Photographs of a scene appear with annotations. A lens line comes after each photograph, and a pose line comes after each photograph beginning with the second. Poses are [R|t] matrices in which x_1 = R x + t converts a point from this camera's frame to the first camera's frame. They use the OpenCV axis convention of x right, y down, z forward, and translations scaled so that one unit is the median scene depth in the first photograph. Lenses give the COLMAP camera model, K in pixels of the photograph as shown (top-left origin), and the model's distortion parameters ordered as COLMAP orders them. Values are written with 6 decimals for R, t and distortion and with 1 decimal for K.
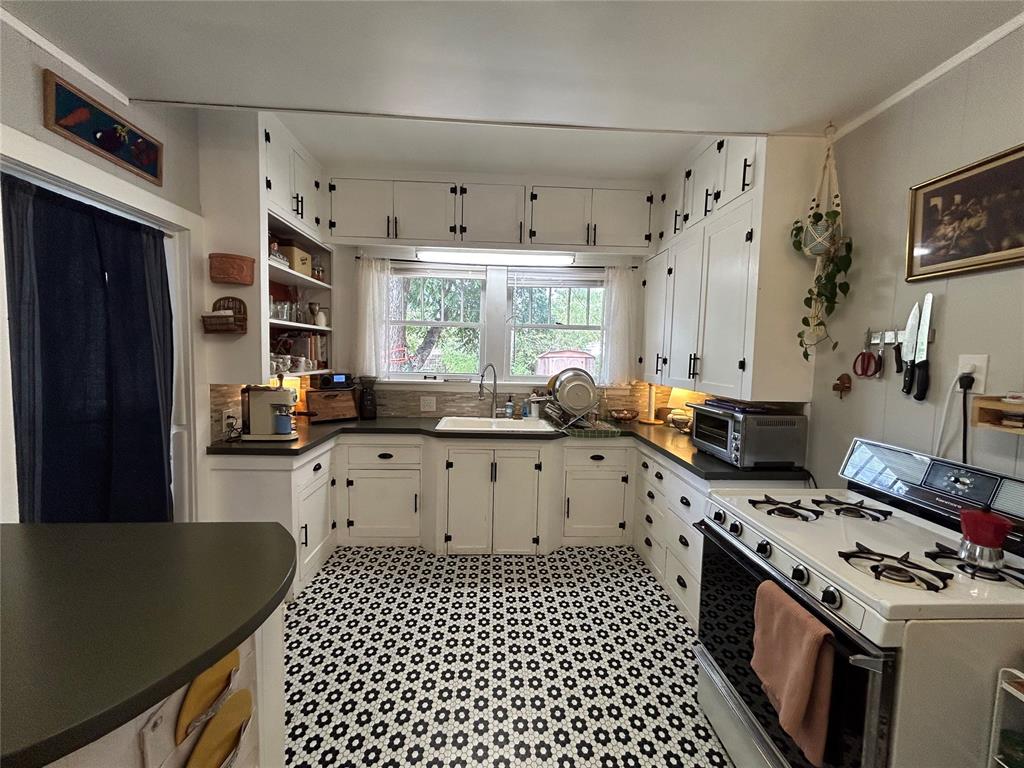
lens RADIAL K [[414.0, 0, 510.2], [0, 414.0, 382.1], [0, 0, 1]] dist [-0.003301, -0.000159]
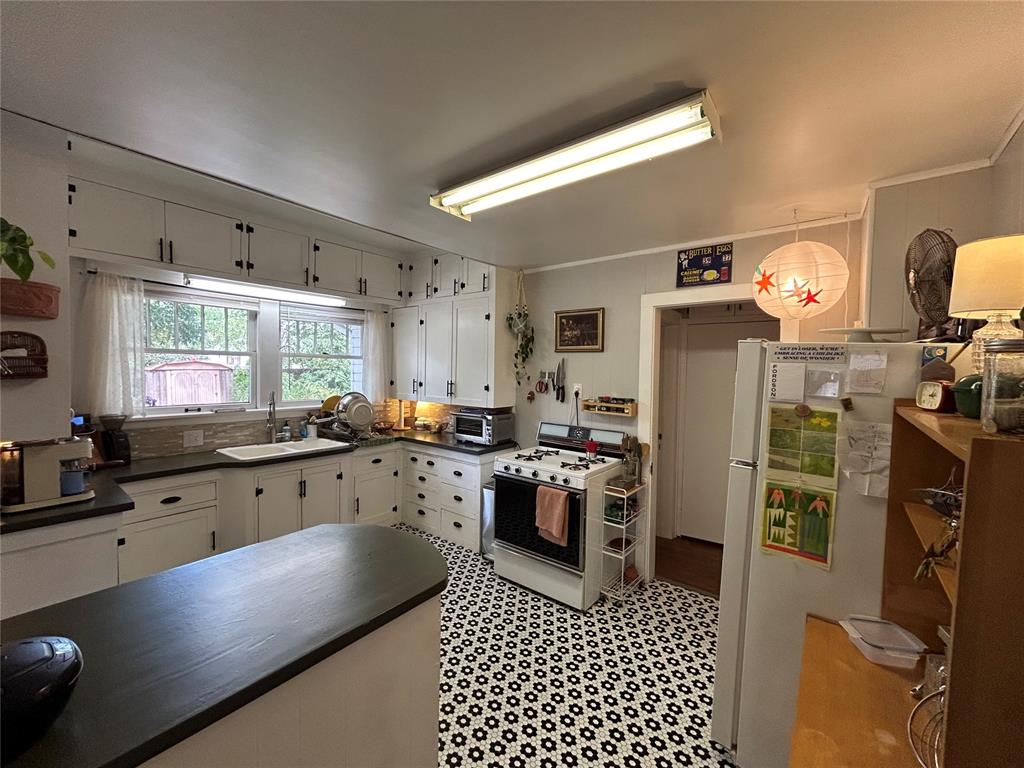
lens RADIAL K [[414.0, 0, 510.2], [0, 414.0, 382.1], [0, 0, 1]] dist [-0.003301, -0.000159]
pose [[0.659846, -0.037409, 0.750469, -0.546762], [0.050769, 0.998697, 0.005144, -0.055124], [-0.749684, 0.034706, 0.660885, -0.196112]]
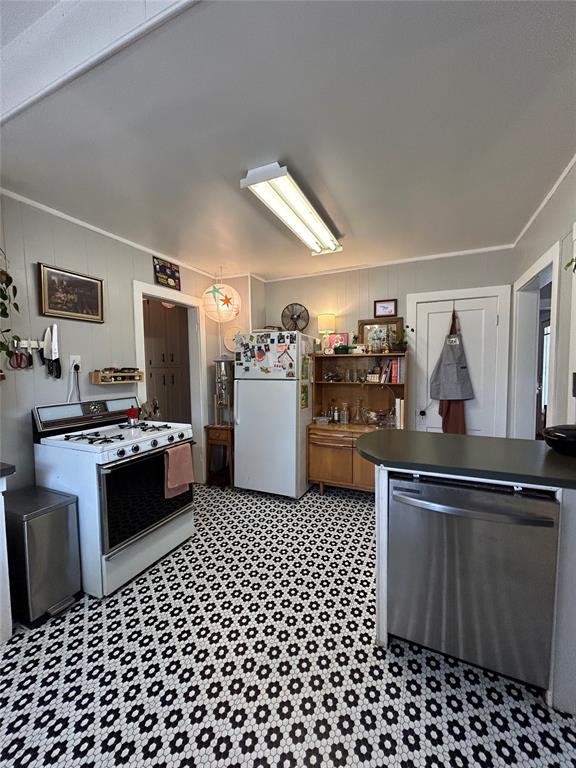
lens RADIAL K [[310.5, 0, 288.0], [0, 310.5, 384.0], [0, 0, 1]] dist [-0.003301, -0.000159]
pose [[-0.890740, -0.036566, 0.453039, -0.362425], [0.024612, 0.991416, 0.128411, -0.050670], [-0.453846, 0.125531, -0.882194, 0.995942]]
